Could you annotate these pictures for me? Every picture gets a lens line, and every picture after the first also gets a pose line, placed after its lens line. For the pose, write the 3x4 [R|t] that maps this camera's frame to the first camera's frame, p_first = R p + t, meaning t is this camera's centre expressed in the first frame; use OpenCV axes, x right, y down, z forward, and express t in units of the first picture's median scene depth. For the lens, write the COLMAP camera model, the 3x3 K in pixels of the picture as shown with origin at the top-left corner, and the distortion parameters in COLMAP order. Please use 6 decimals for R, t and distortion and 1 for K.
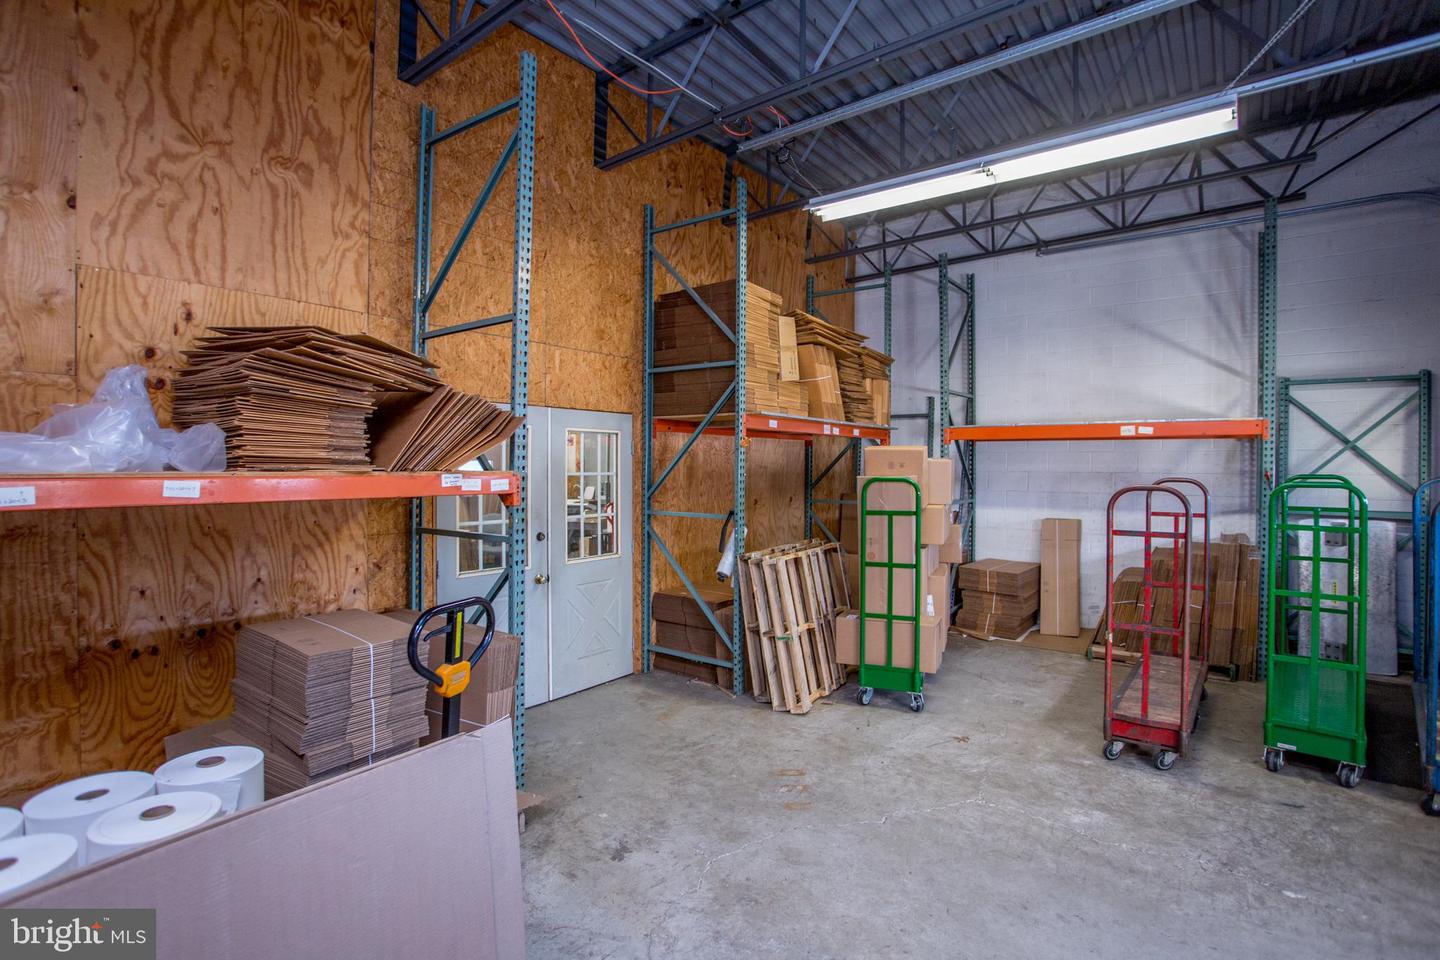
lens RADIAL K [[696.5, 0, 716.2], [0, 696.5, 473.0], [0, 0, 1]] dist [-0.082344, 0.037617]
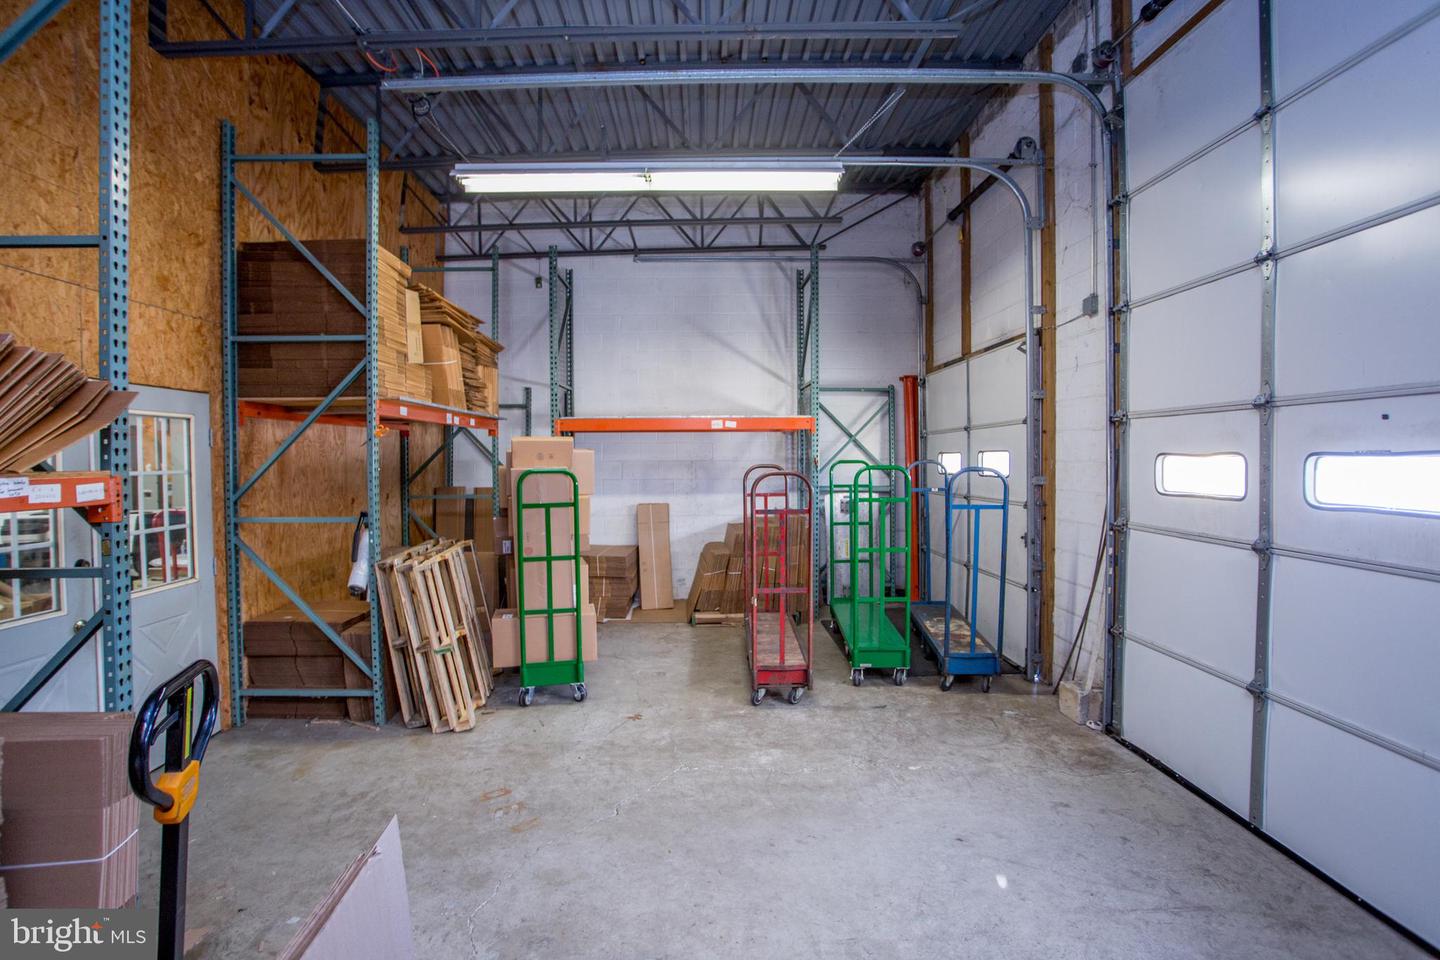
lens RADIAL K [[696.5, 0, 716.2], [0, 696.5, 473.0], [0, 0, 1]] dist [-0.082344, 0.037617]
pose [[0.781539, -0.024679, 0.623368, -0.167043], [0.016317, 0.999684, 0.019121, -0.002727], [-0.623643, -0.004772, 0.781695, 0.084498]]
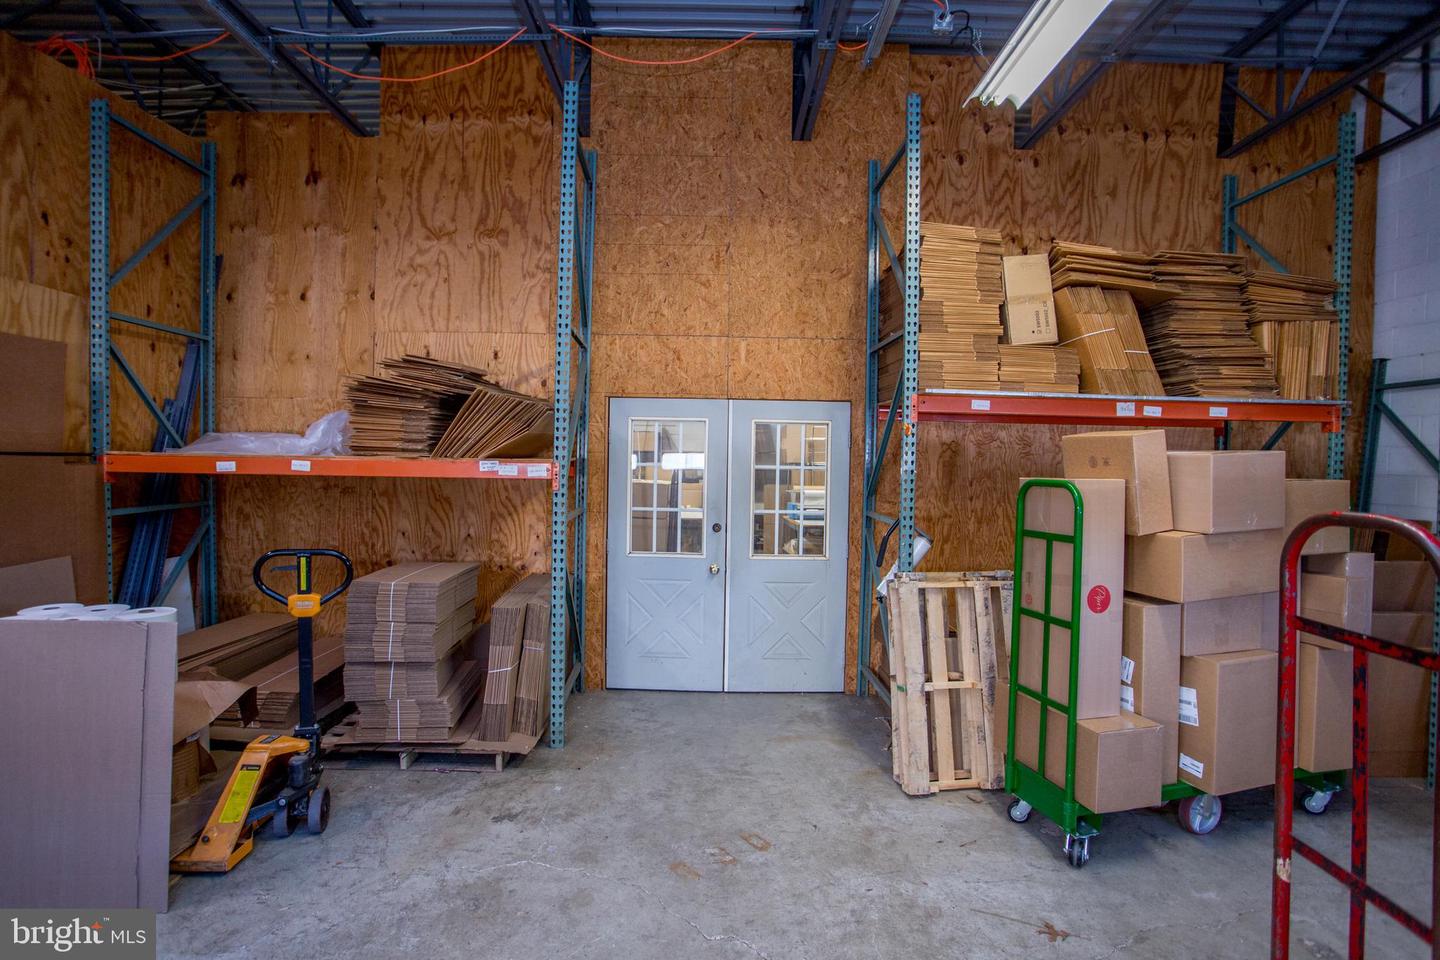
lens RADIAL K [[696.5, 0, 716.2], [0, 696.5, 473.0], [0, 0, 1]] dist [-0.082344, 0.037617]
pose [[0.614975, 0.025235, -0.788143, 0.538361], [-0.023167, 0.999635, 0.013929, -0.002310], [0.788206, 0.009693, 0.615335, 0.362969]]
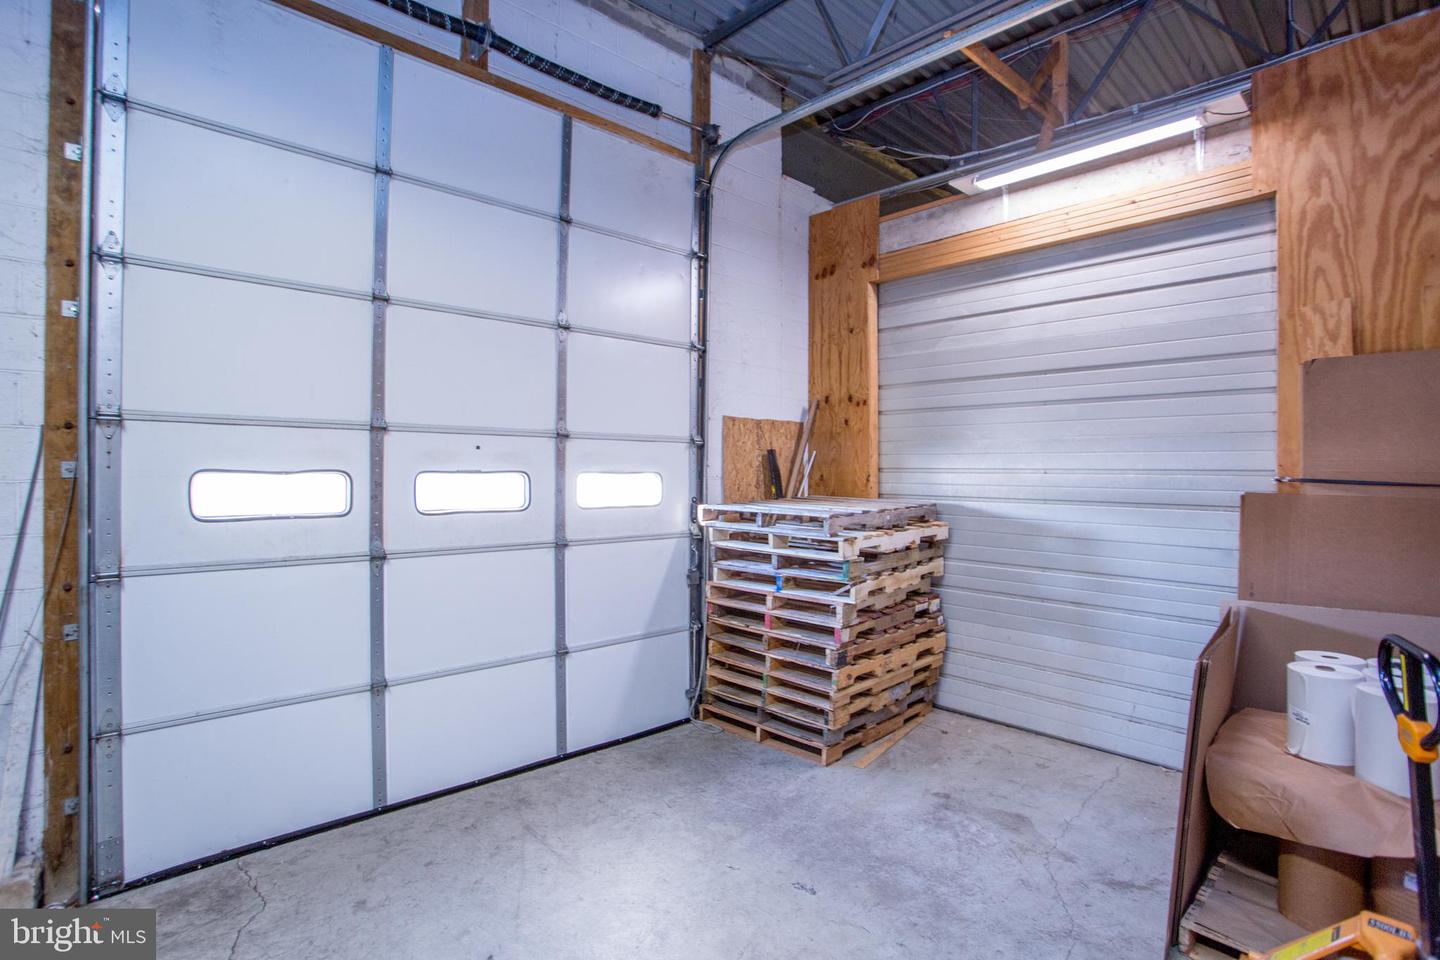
lens RADIAL K [[697.0, 0, 717.9], [0, 697.0, 472.3], [0, 0, 1]] dist [-0.067142, 0.025982]
pose [[-0.985219, -0.009128, 0.171055, 0.137219], [-0.007275, 0.999908, 0.011453, -0.010145], [-0.171144, 0.010039, -0.985195, 0.865013]]
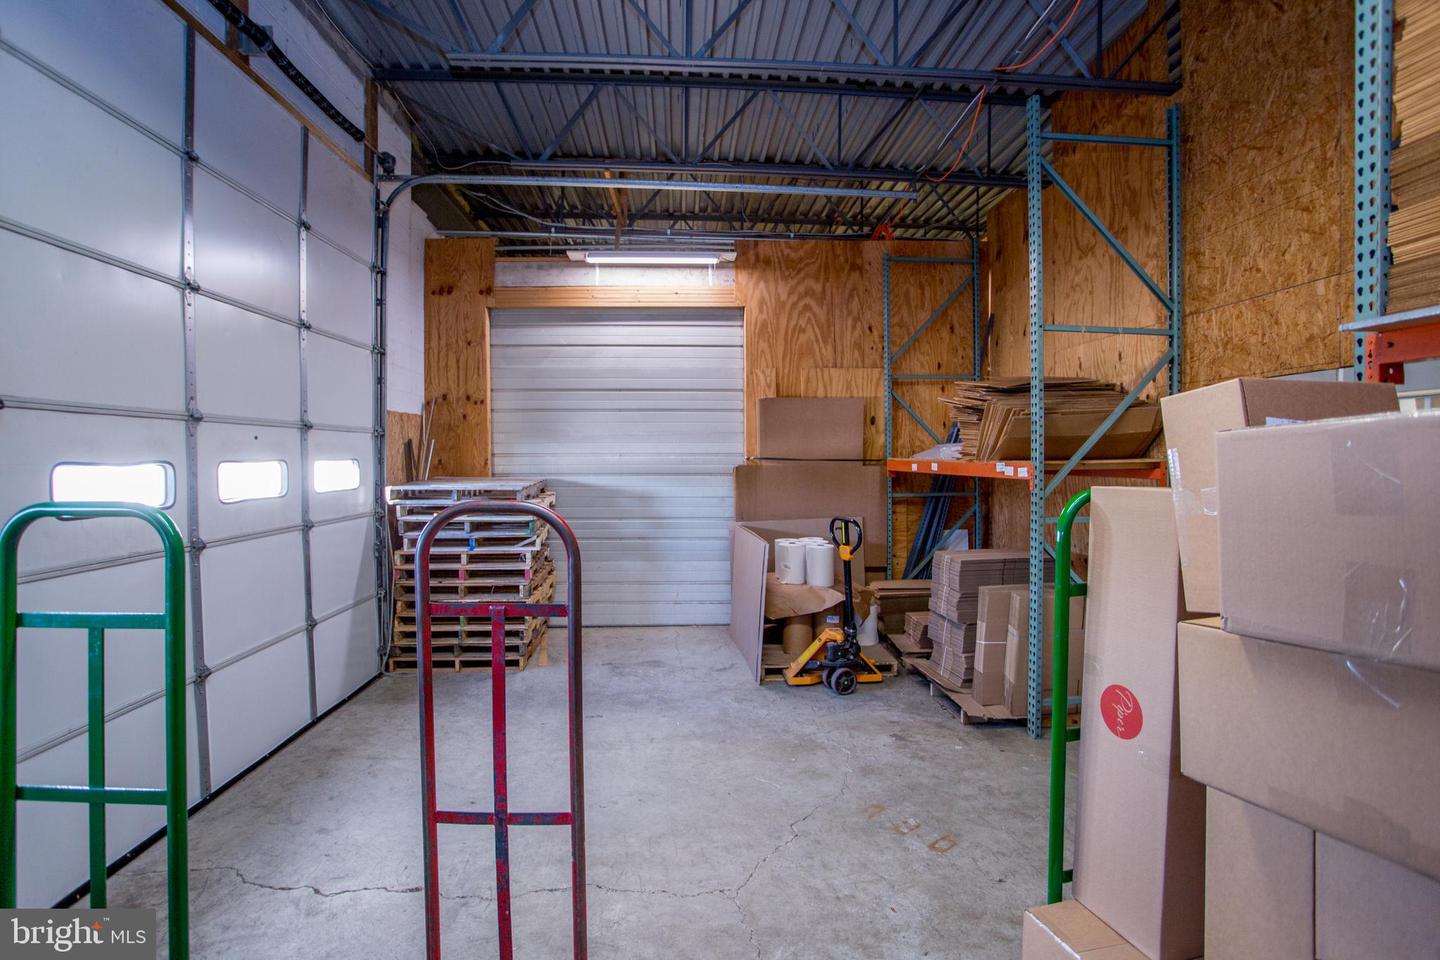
lens RADIAL K [[696.5, 0, 716.2], [0, 696.5, 473.0], [0, 0, 1]] dist [-0.082344, 0.037617]
pose [[-0.763965, 0.017343, -0.645024, 0.624817], [-0.003810, 0.999500, 0.031387, -0.012633], [0.645246, 0.026436, -0.763517, 1.095846]]
